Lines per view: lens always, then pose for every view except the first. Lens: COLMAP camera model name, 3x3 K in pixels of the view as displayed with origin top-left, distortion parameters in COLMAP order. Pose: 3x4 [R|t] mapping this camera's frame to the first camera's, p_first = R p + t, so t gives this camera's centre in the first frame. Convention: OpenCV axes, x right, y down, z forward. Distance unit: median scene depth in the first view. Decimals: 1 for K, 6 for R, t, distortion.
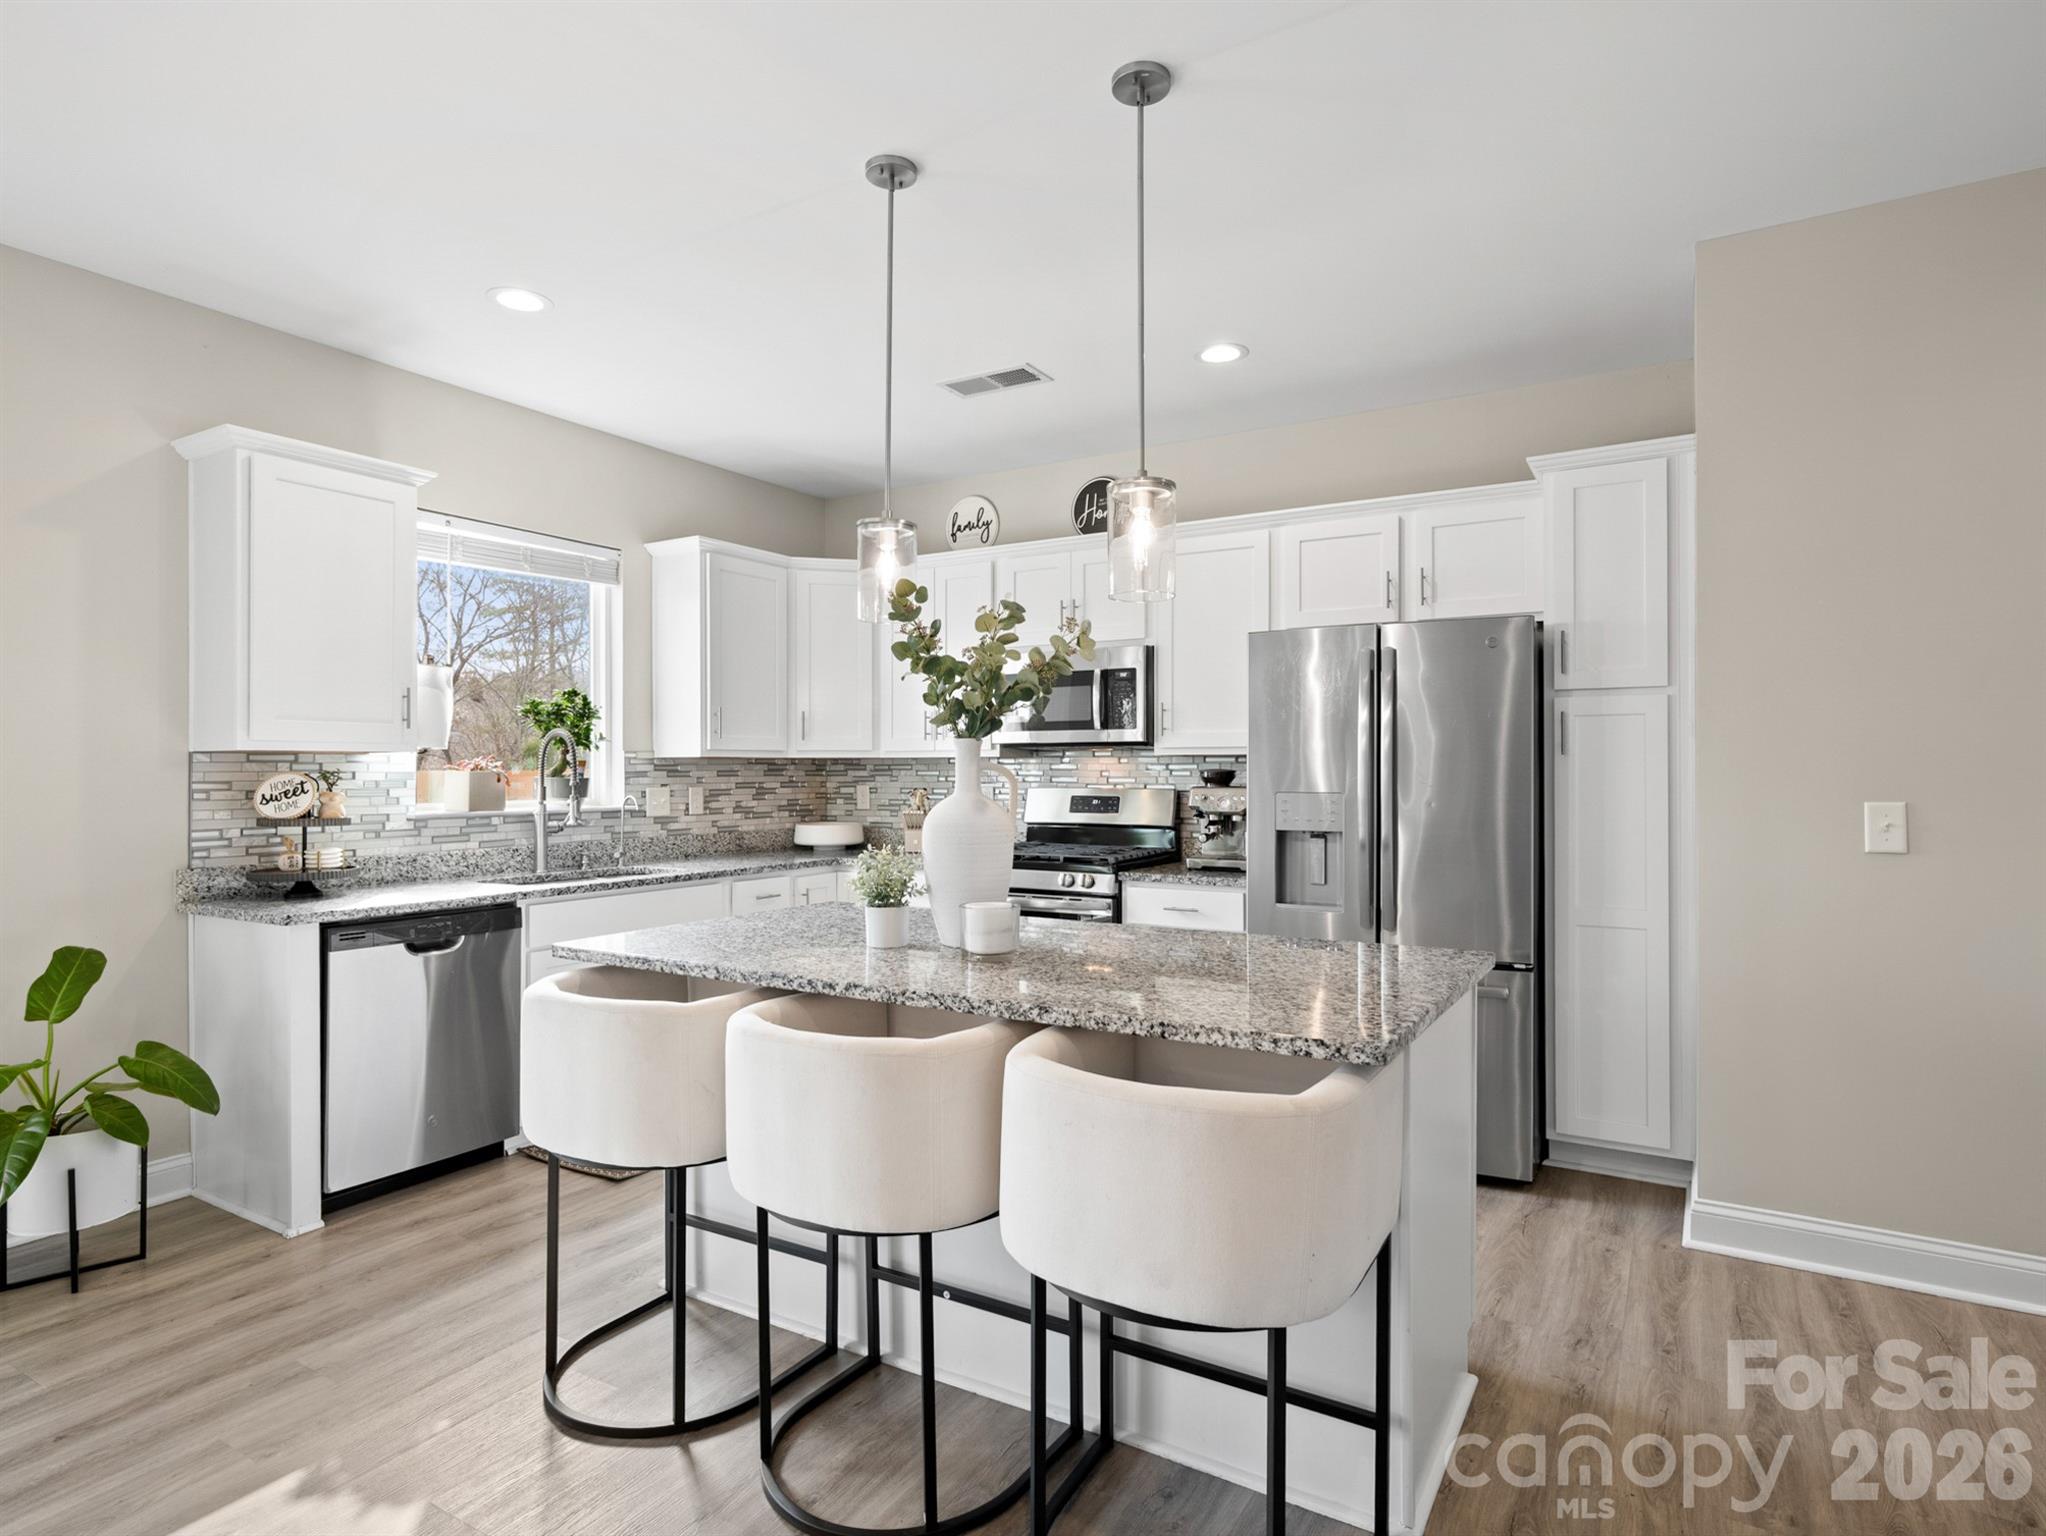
lens RADIAL K [[1070.1, 0, 1060.8], [0, 1070.1, 773.7], [0, 0, 1]] dist [-0.004502, 0.006266]
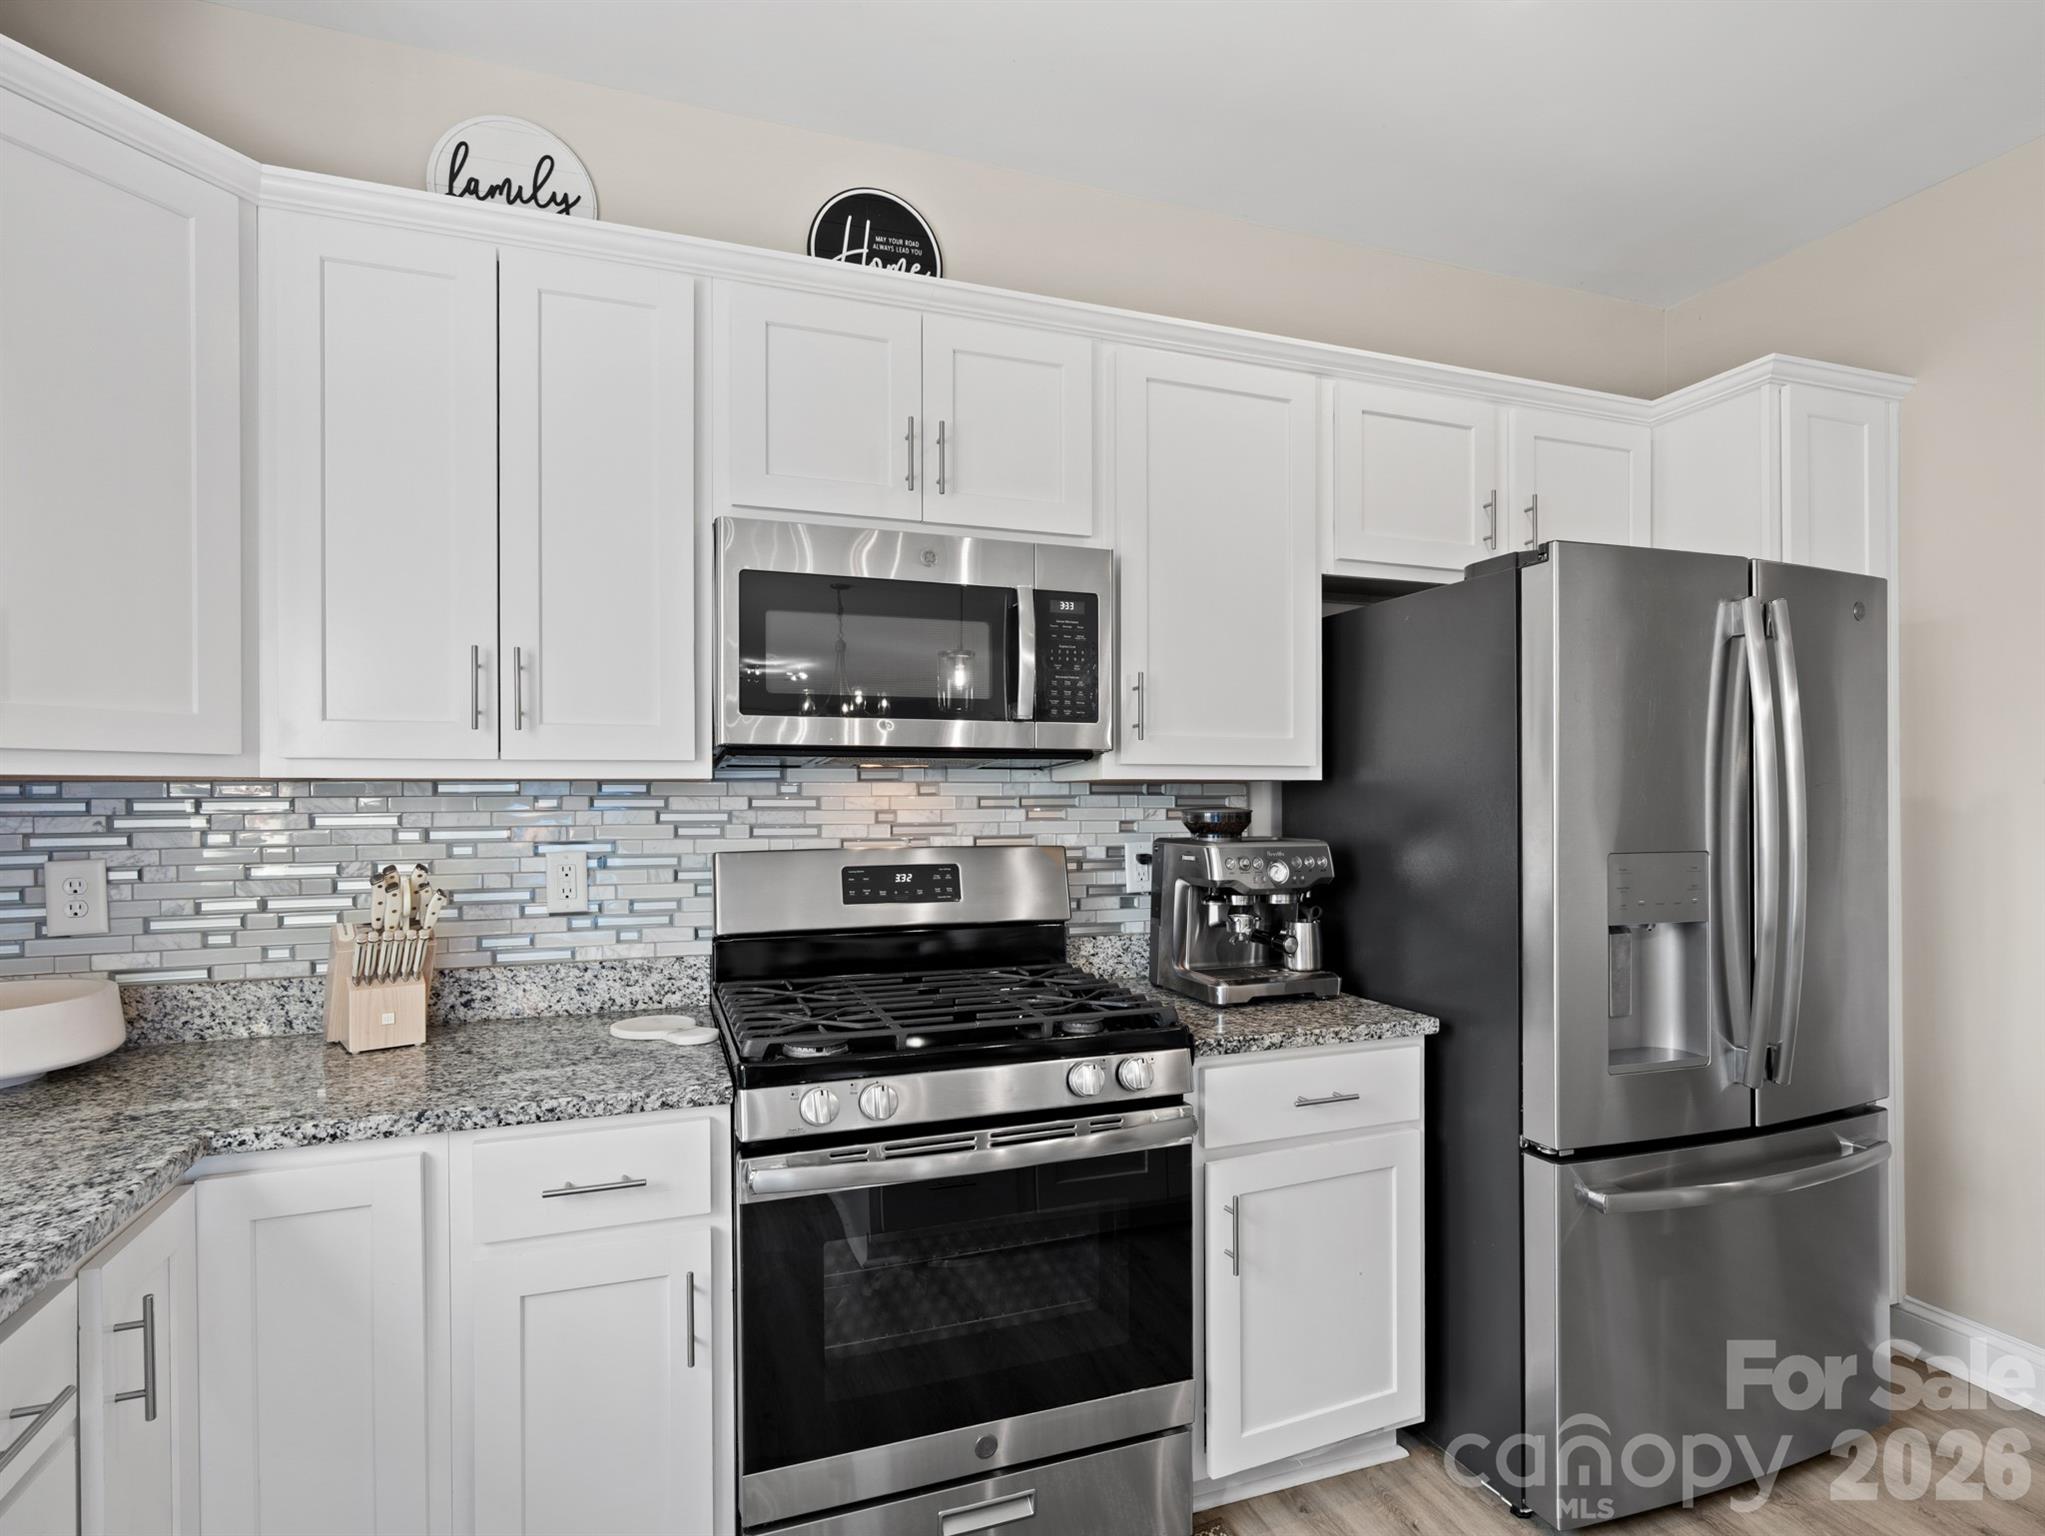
lens RADIAL K [[1069.6, 0, 1015.6], [0, 1069.6, 797.1], [0, 0, 1]] dist [-0.004502, 0.006266]
pose [[0.645730, -0.001649, 0.763564, -0.348018], [0.003923, 0.999992, -0.001158, -0.009777], [-0.763556, 0.003744, 0.645731, 0.793744]]
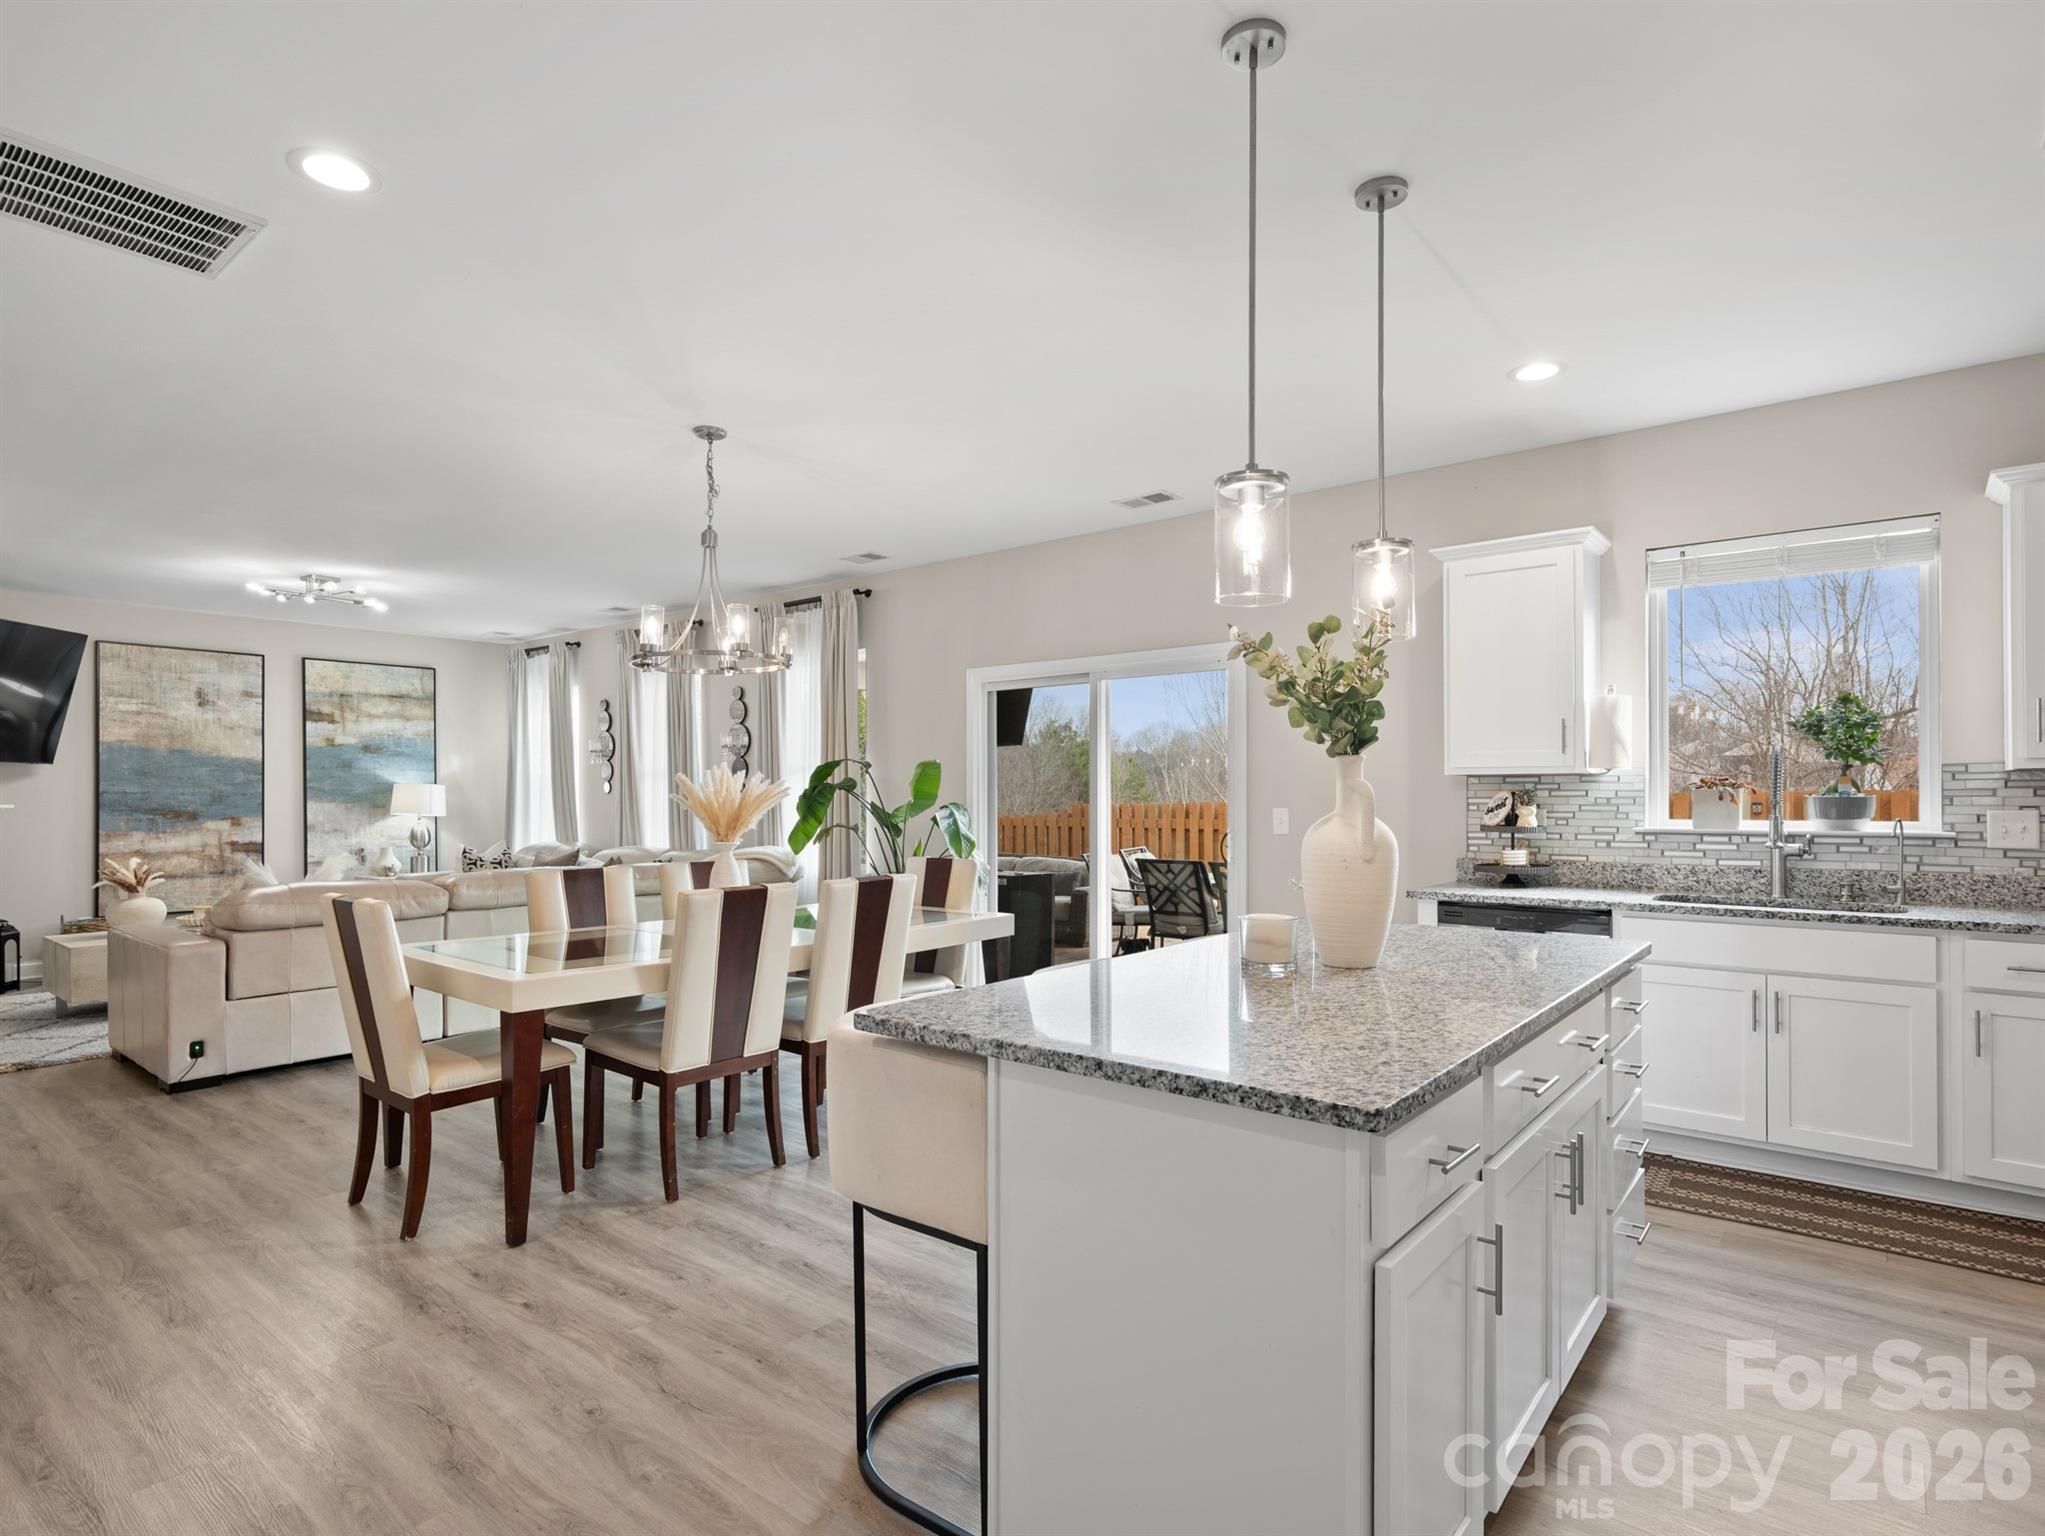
lens RADIAL K [[1069.6, 0, 1016.2], [0, 1069.6, 789.5], [0, 0, 1]] dist [-0.004502, 0.006266]
pose [[-0.146903, -0.002026, -0.989149, 0.595723], [0.000926, 0.999997, -0.002185, -0.000370], [0.989150, -0.001237, -0.146901, 0.536315]]
